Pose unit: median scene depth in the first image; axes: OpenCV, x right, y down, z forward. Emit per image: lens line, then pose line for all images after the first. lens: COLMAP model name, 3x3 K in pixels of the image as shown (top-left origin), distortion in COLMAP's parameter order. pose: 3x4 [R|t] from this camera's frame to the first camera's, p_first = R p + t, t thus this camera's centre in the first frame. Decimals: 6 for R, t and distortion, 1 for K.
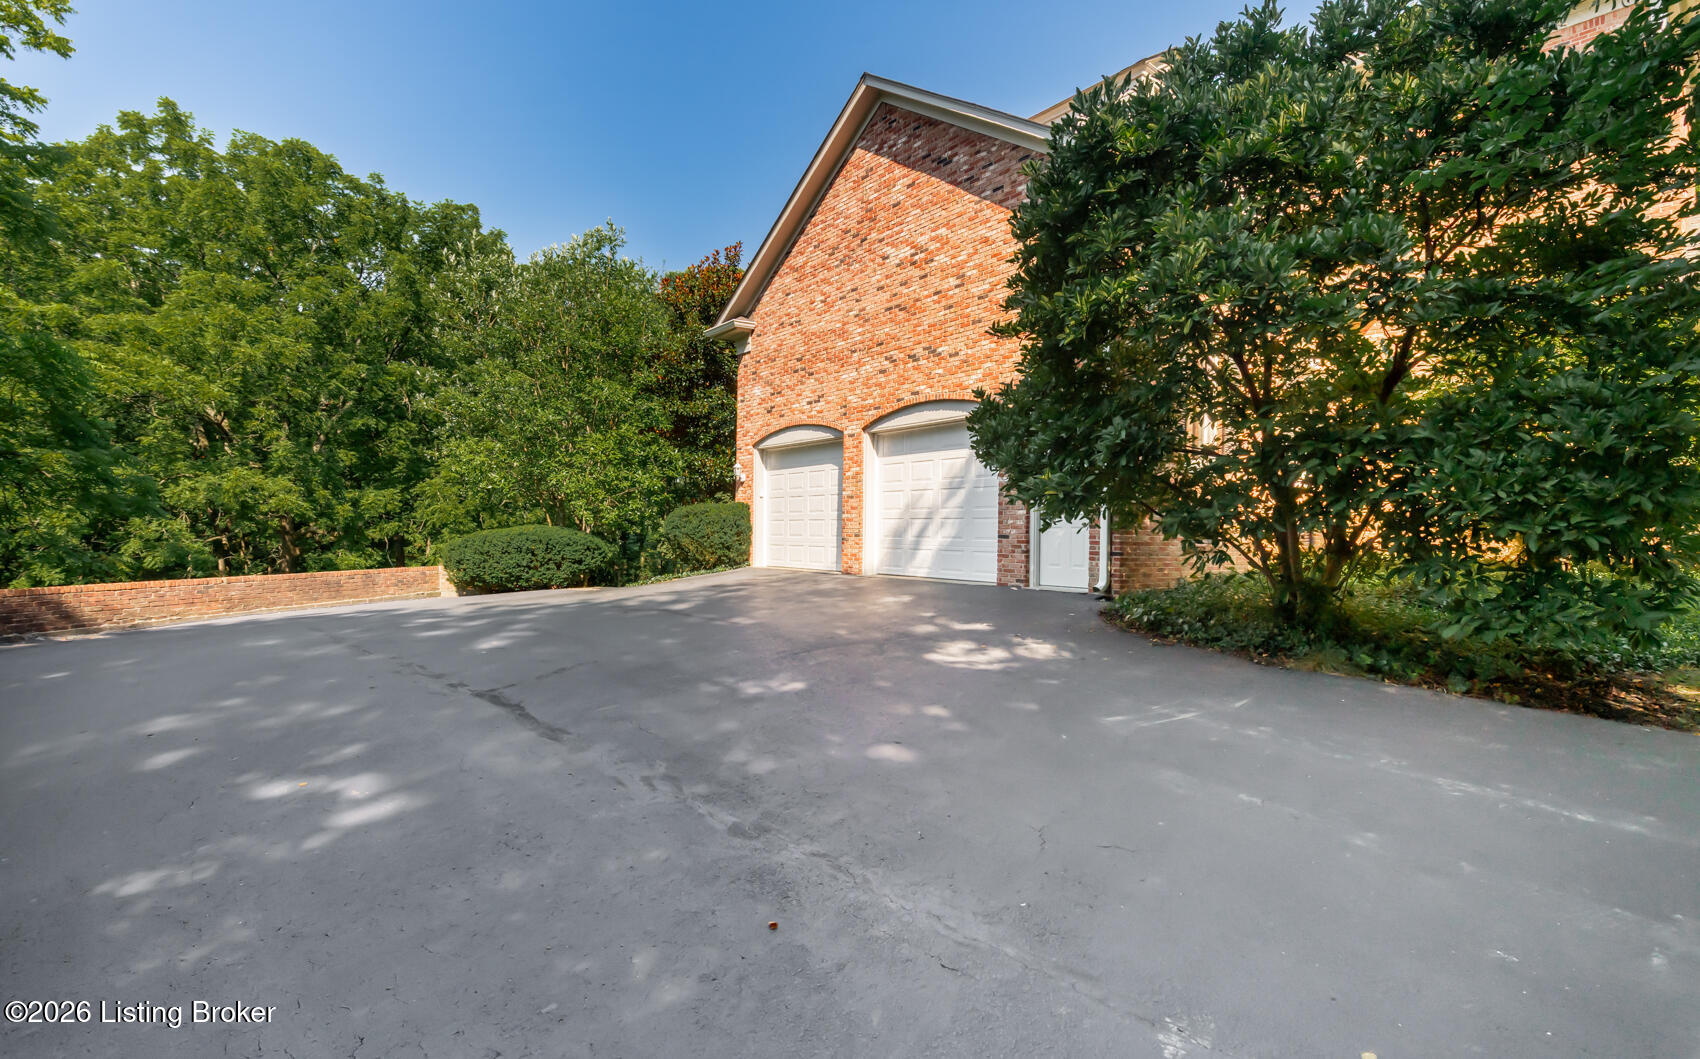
lens RADIAL K [[769.2, 0, 855.5], [0, 769.2, 538.3], [0, 0, 1]] dist [-0.022181, -0.000633]
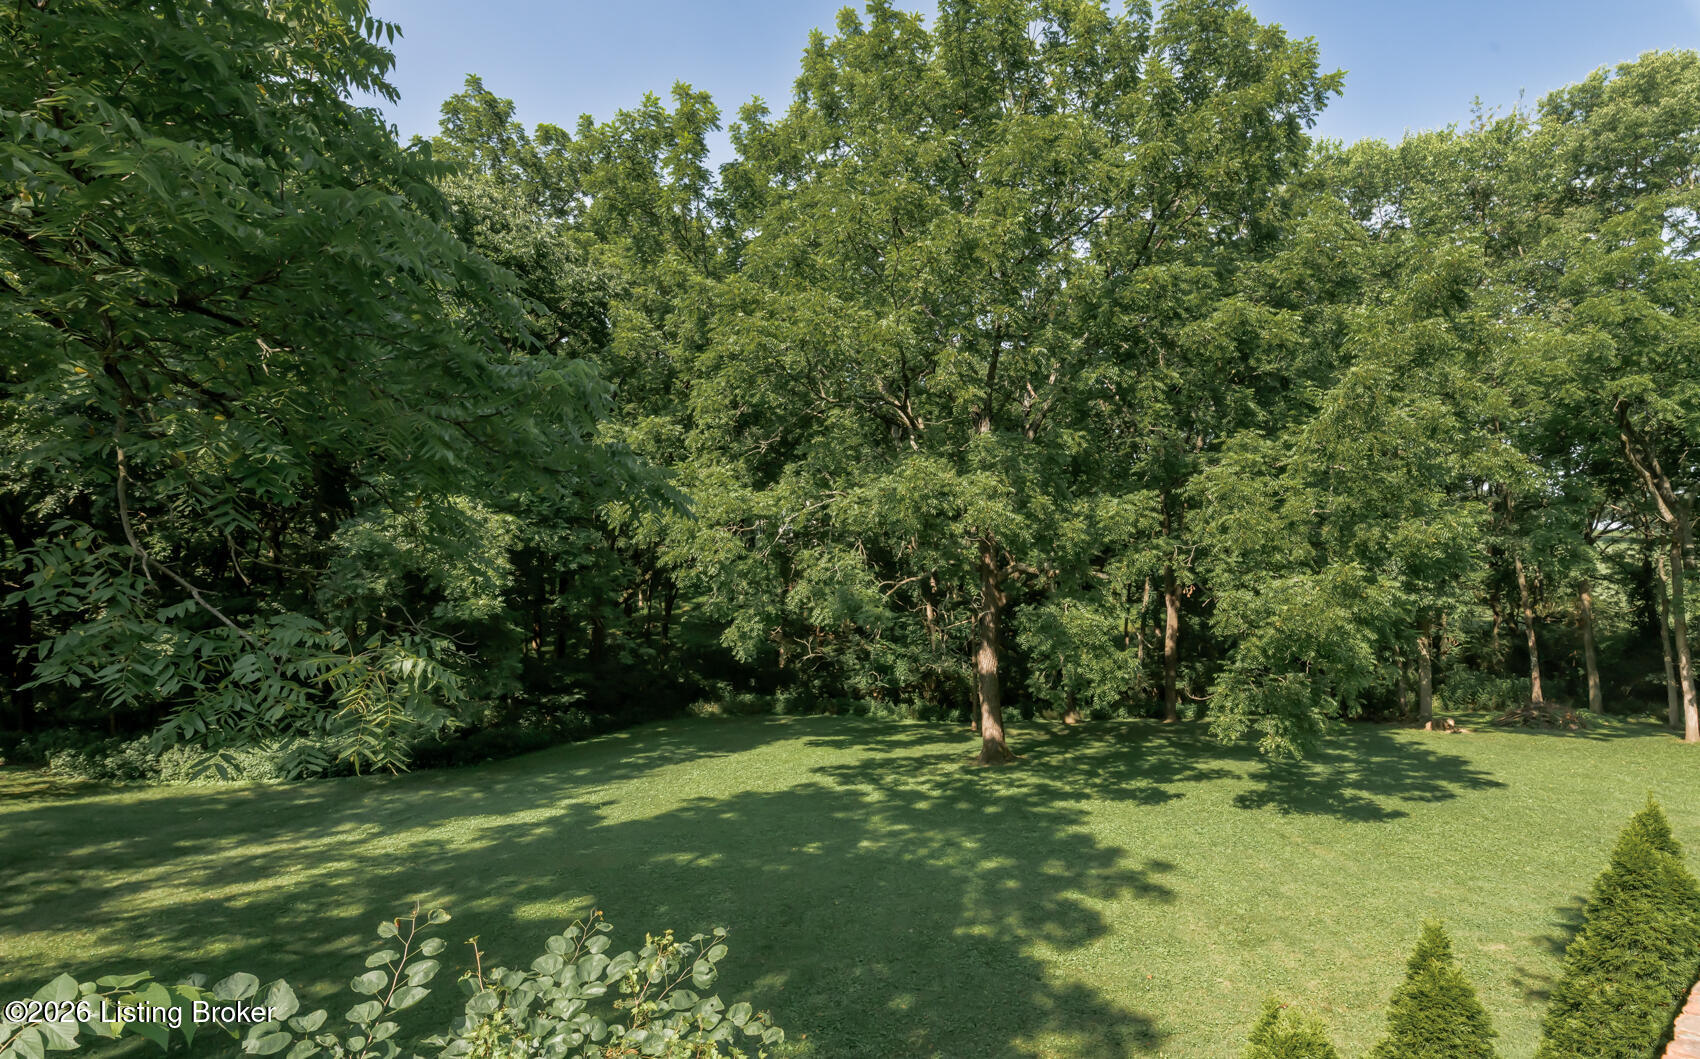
lens RADIAL K [[769.2, 0, 855.5], [0, 769.2, 538.3], [0, 0, 1]] dist [-0.022181, -0.000633]
pose [[0.688479, -0.041173, -0.724087, -0.392702], [0.001558, 0.998469, -0.055294, 0.000566], [0.725255, 0.036941, 0.687489, 0.520111]]
